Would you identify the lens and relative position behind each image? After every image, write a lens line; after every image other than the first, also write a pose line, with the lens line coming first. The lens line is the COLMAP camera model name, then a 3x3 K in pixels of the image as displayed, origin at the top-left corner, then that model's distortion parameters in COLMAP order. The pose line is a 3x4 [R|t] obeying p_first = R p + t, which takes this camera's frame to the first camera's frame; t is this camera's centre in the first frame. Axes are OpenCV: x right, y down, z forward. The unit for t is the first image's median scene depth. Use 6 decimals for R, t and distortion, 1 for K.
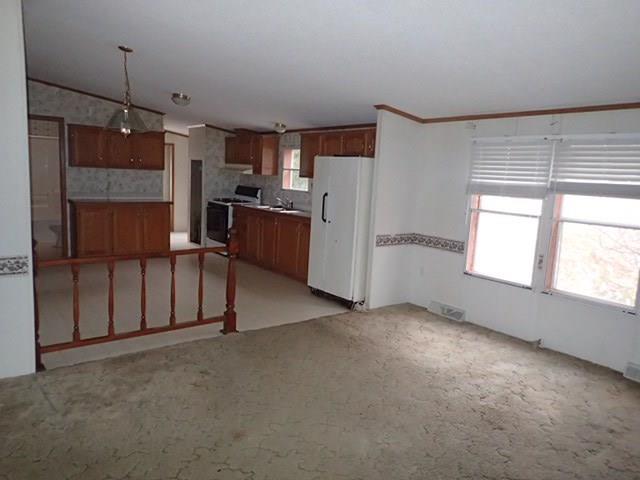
lens RADIAL K [[473.2, 0, 320.0], [0, 473.2, 240.0], [0, 0, 1]] dist [0.005090, -0.007575]
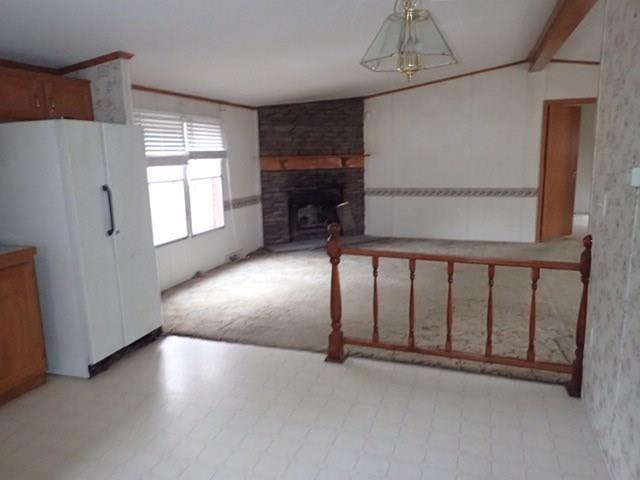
lens RADIAL K [[473.2, 0, 320.0], [0, 473.2, 240.0], [0, 0, 1]] dist [0.005090, -0.007575]
pose [[-0.571619, -0.183397, 0.799760, -0.643868], [0.109319, 0.948989, 0.295752, -0.188458], [-0.813204, 0.256486, -0.522412, 1.159609]]
